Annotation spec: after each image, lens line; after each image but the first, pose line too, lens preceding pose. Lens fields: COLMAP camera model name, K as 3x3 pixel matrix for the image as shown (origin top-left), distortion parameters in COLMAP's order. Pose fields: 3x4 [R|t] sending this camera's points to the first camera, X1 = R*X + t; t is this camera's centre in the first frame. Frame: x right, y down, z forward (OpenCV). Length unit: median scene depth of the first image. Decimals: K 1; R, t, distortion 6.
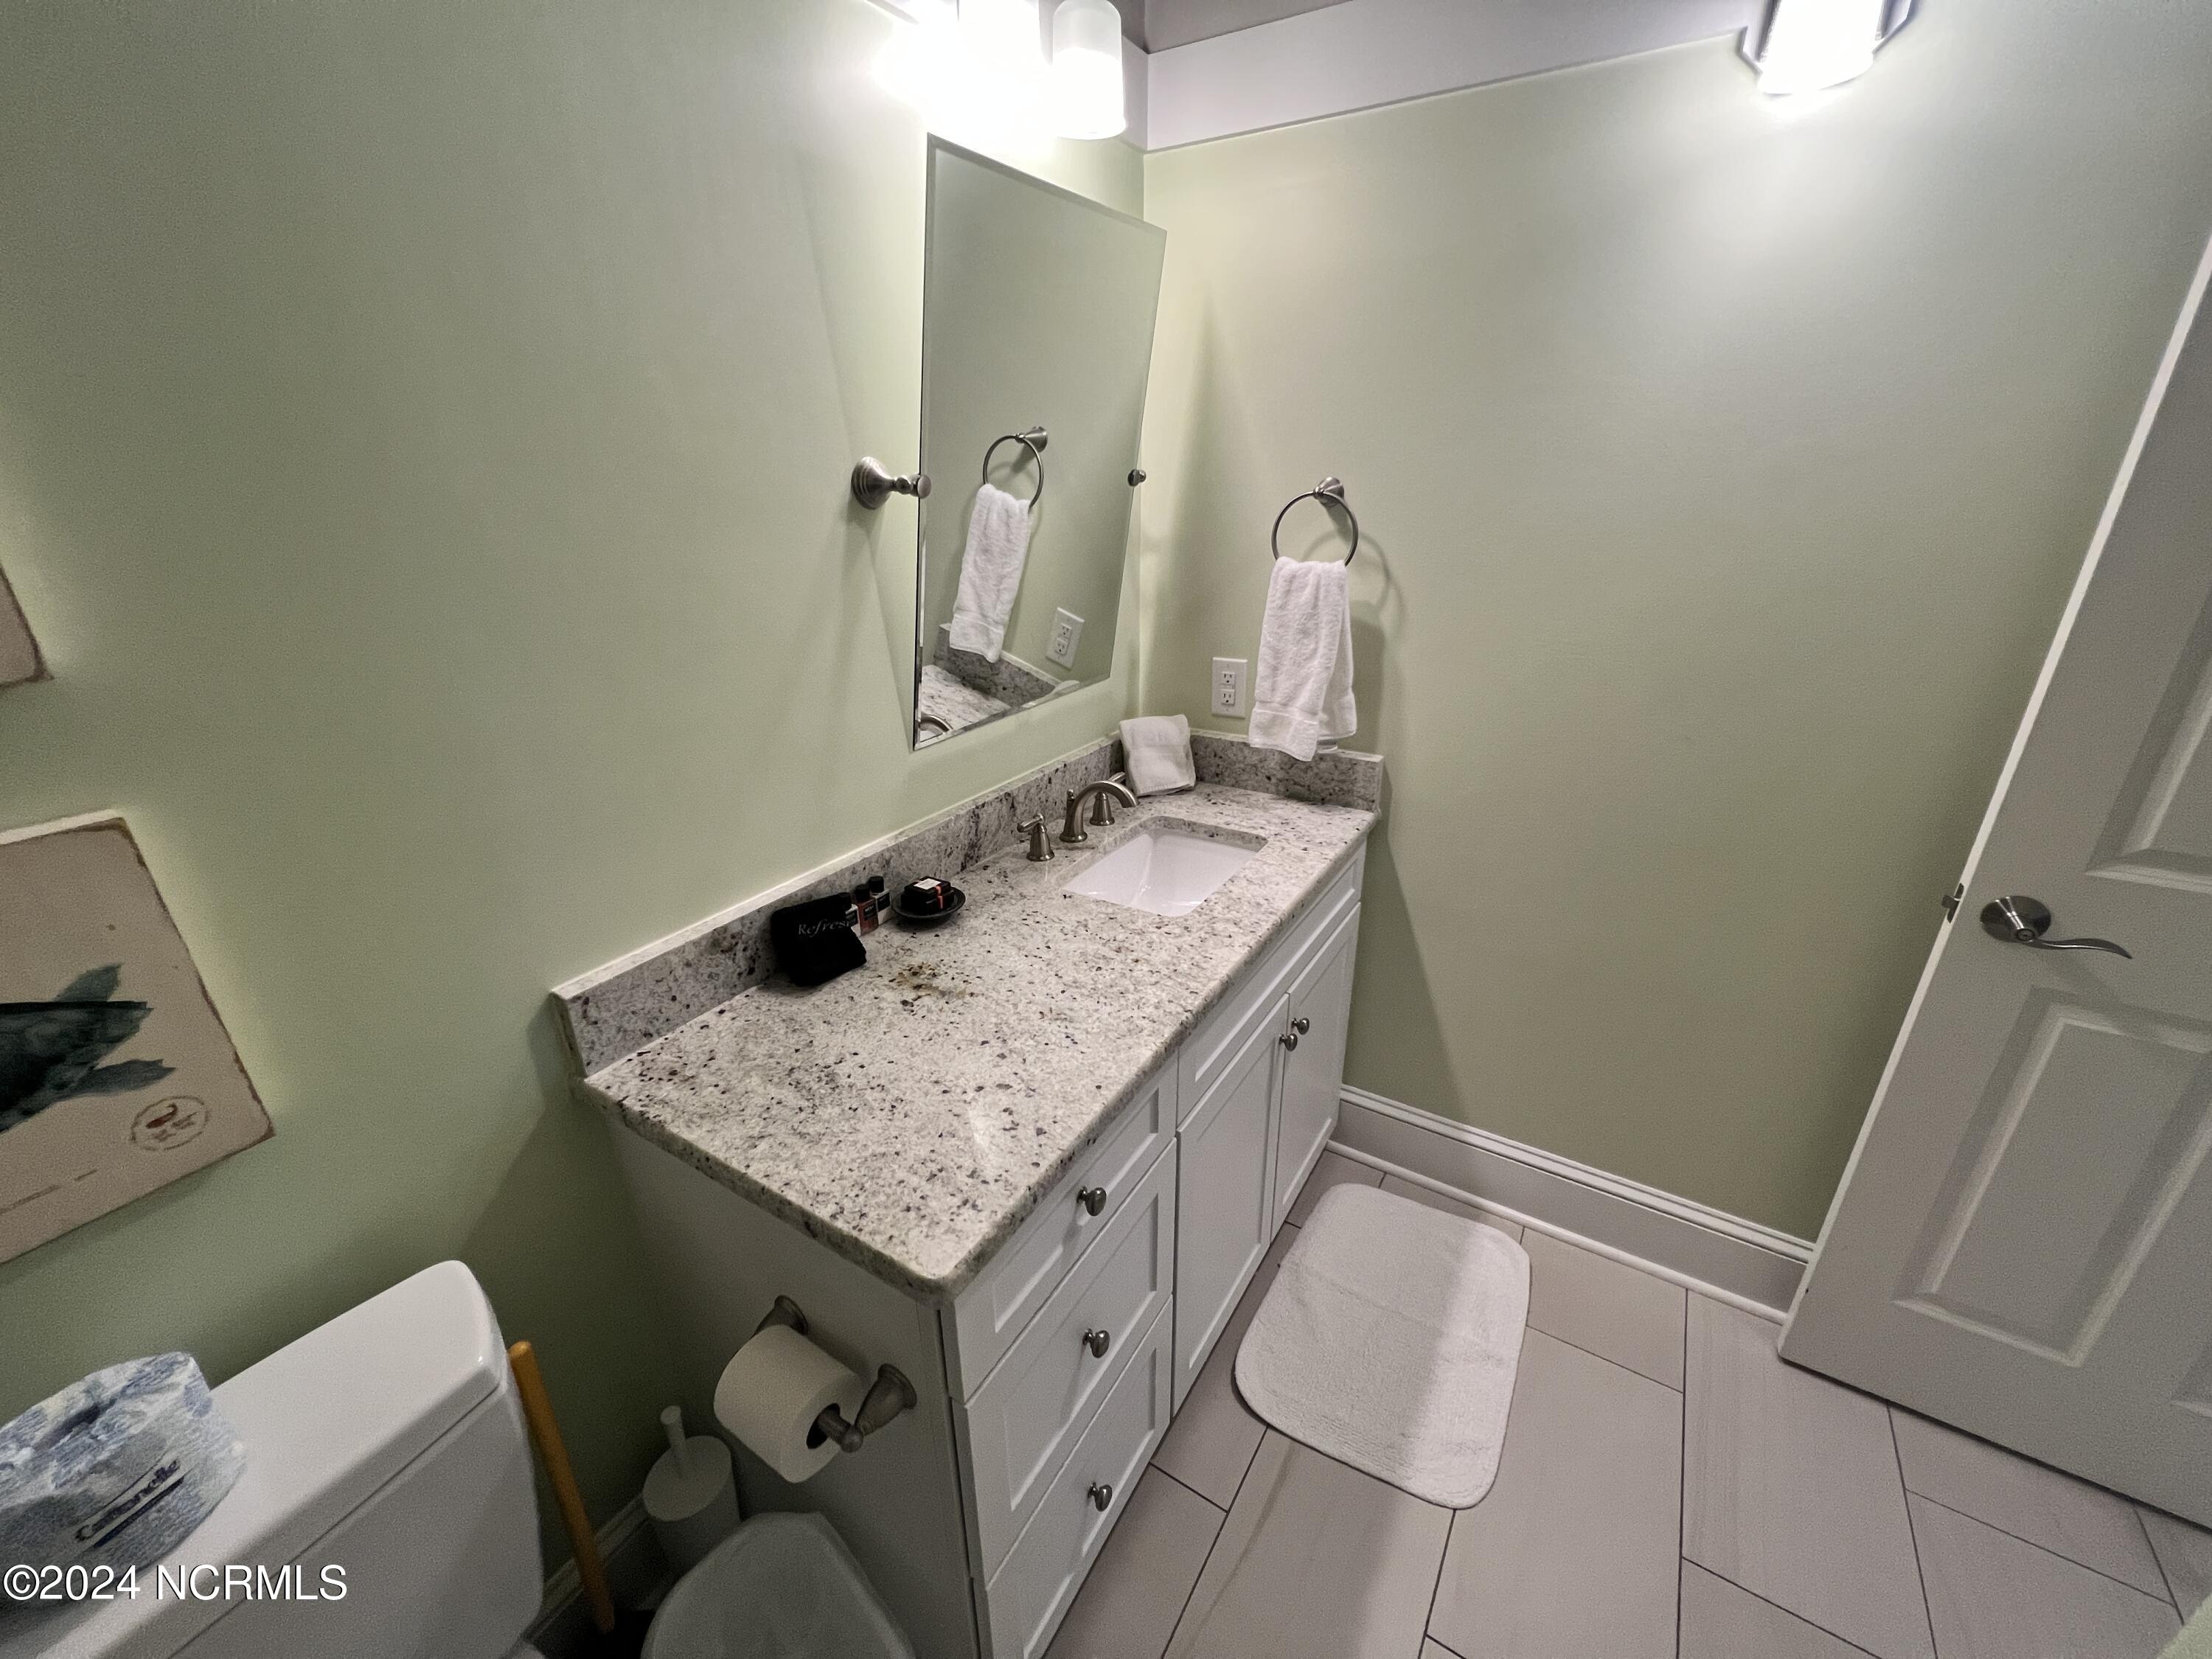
lens RADIAL K [[880.3, 0, 1099.3], [0, 880.3, 830.4], [0, 0, 1]] dist [0.000651, 0.000038]
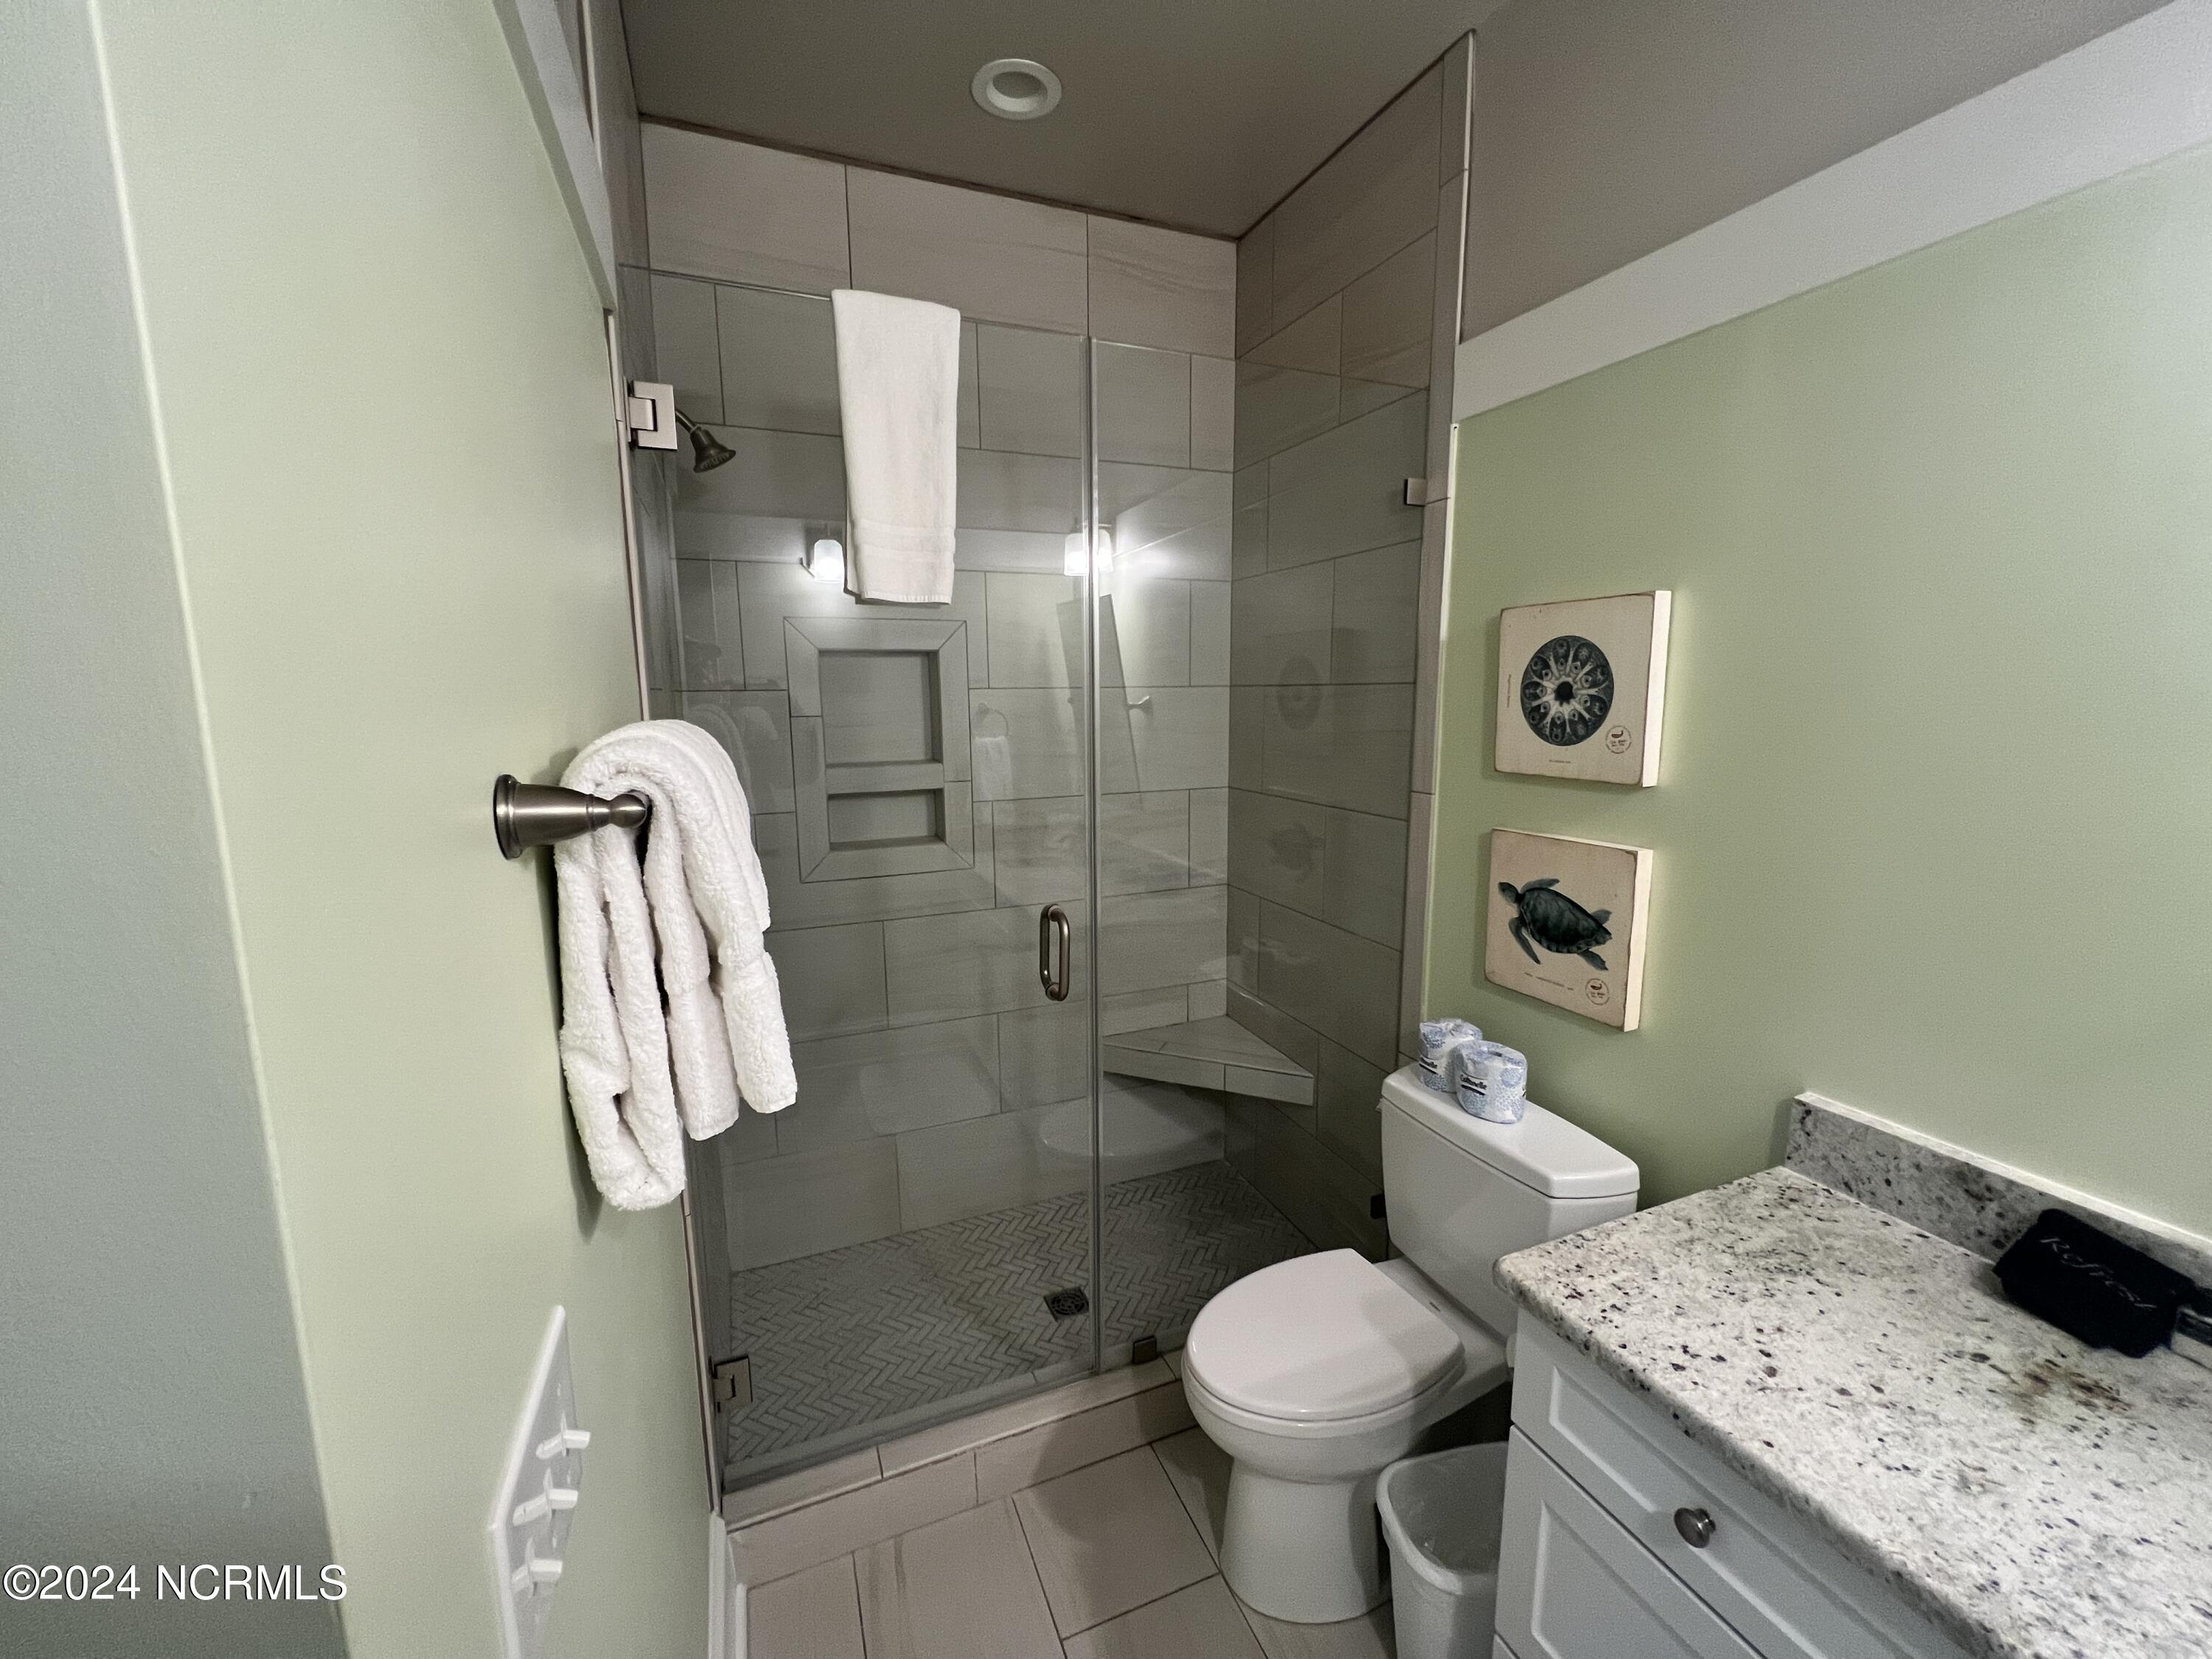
lens RADIAL K [[890.6, 0, 1105.0], [0, 890.6, 832.0], [0, 0, 1]] dist [0.000823, 0.000041]
pose [[-0.580129, 0.140616, -0.802295, 0.853645], [-0.295014, 0.881835, 0.367877, -0.292805], [0.759222, 0.450105, -0.470094, 0.629767]]
